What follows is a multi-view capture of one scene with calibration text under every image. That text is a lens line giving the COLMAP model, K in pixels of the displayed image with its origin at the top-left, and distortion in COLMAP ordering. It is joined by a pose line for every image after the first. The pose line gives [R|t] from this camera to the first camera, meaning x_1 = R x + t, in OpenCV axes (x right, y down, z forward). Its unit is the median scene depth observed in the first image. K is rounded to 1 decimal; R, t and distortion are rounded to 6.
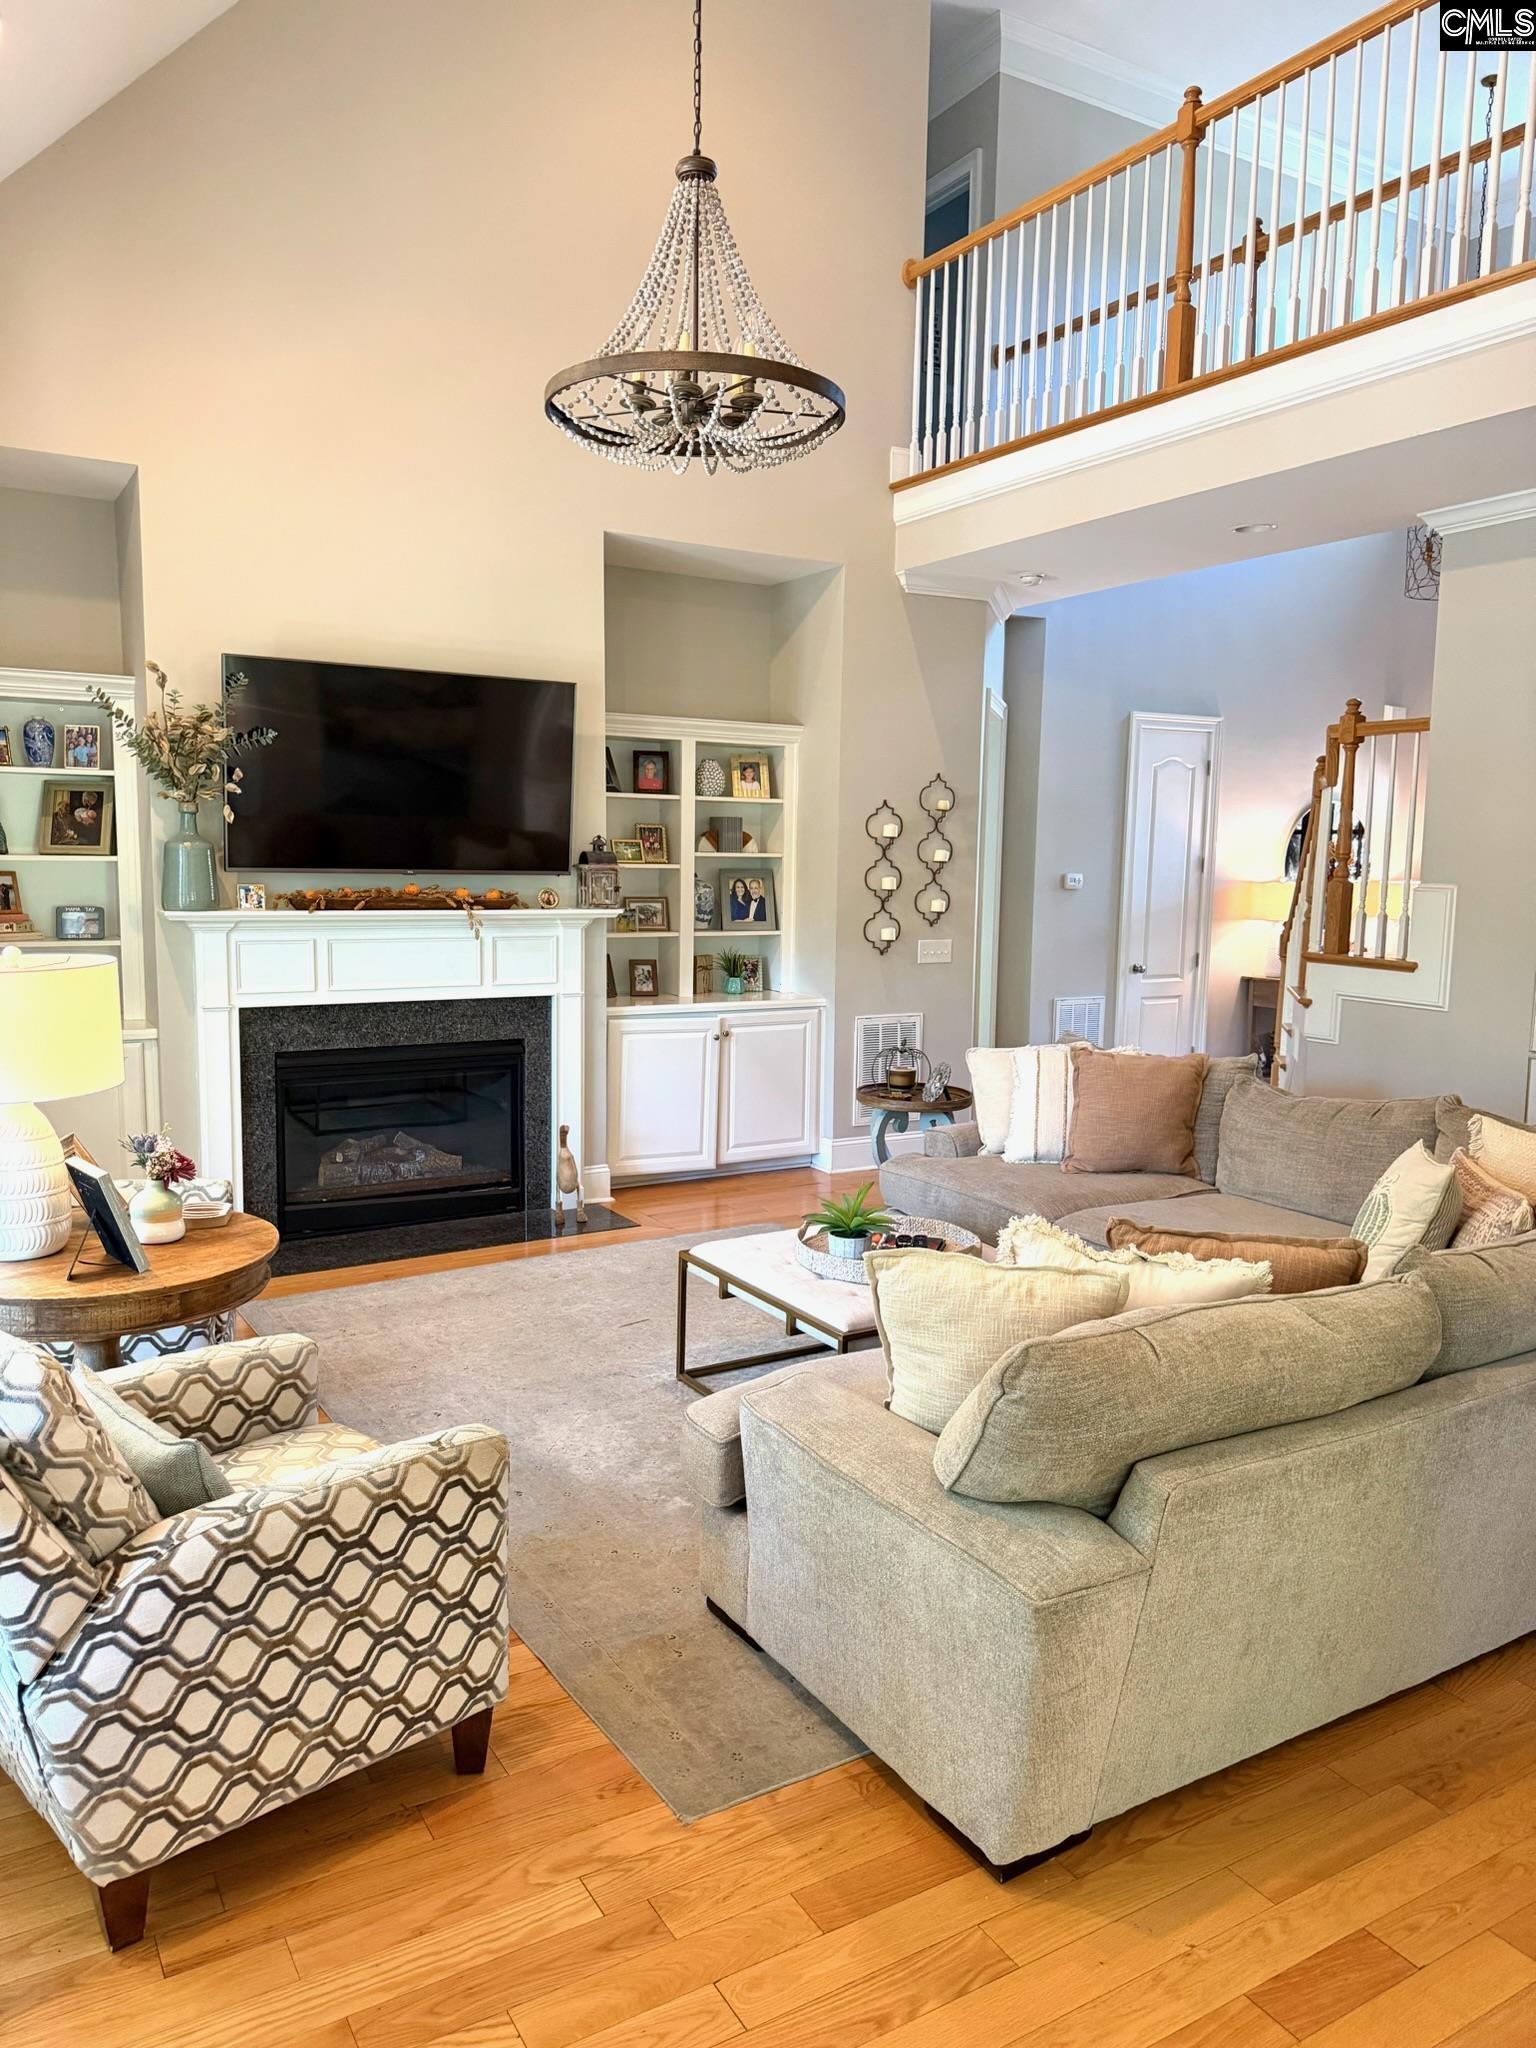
lens RADIAL K [[1458.0, 0, 770.3], [0, 1458.0, 1032.4], [0, 0, 1]] dist [-0.002906, -0.013115]
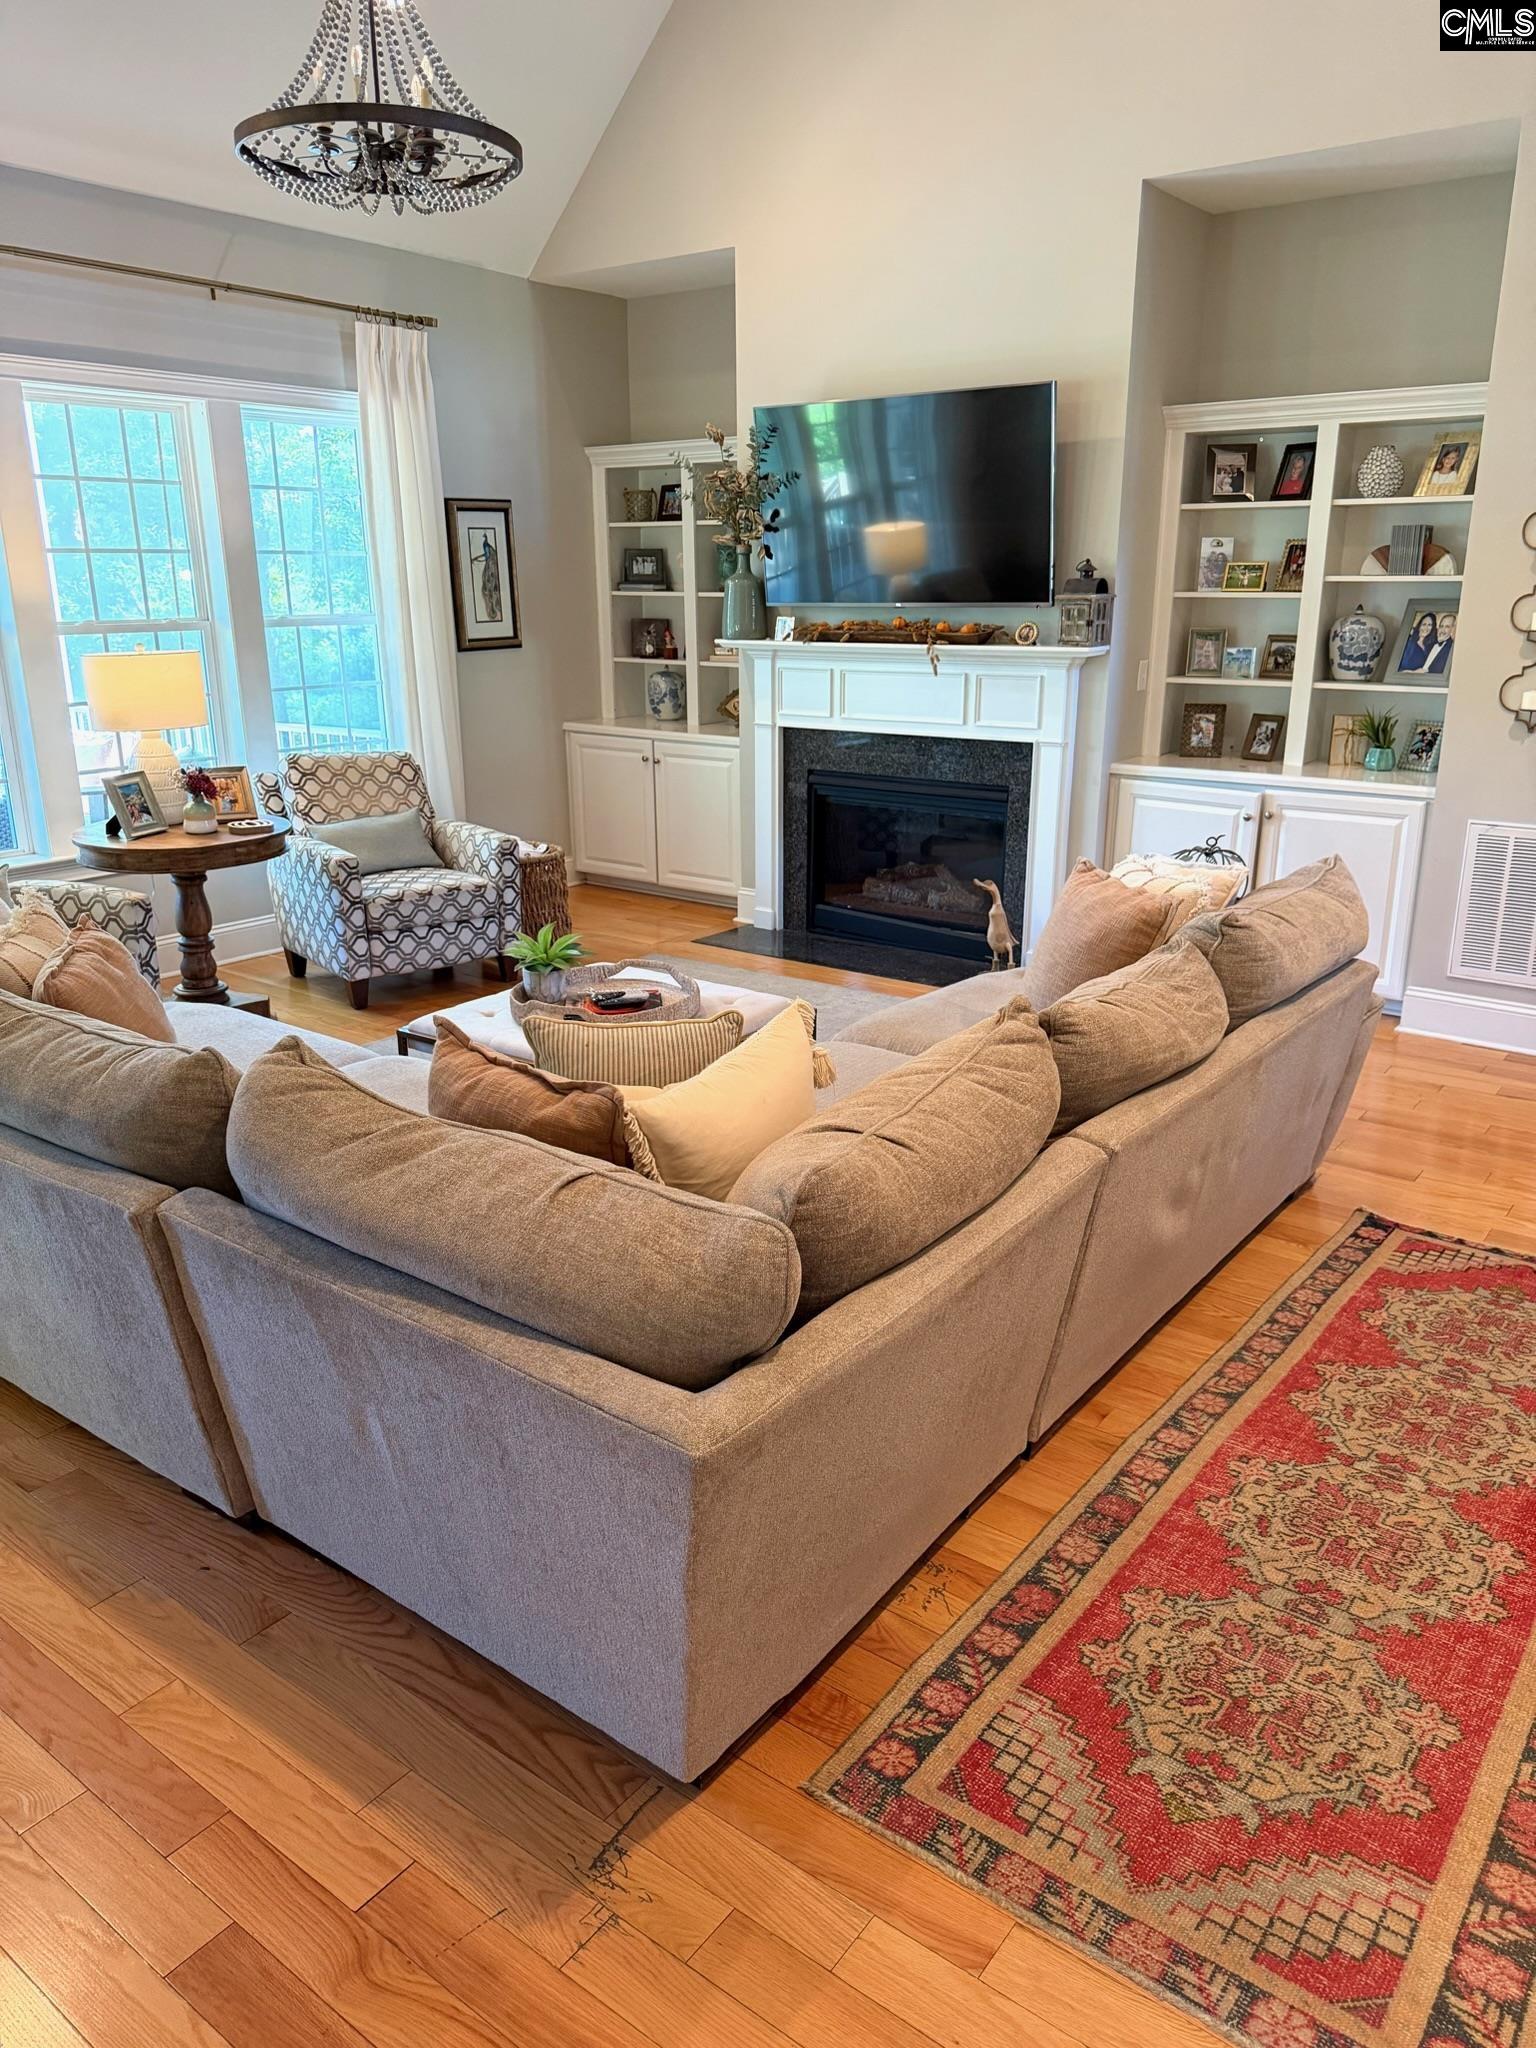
lens RADIAL K [[1458.0, 0, 765.7], [0, 1458.0, 1013.8], [0, 0, 1]] dist [-0.002906, -0.013115]
pose [[0.349811, 0.247610, -0.903505, 0.670143], [-0.097944, 0.968819, 0.227589, -0.052193], [0.931686, 0.008879, 0.363156, 0.505567]]
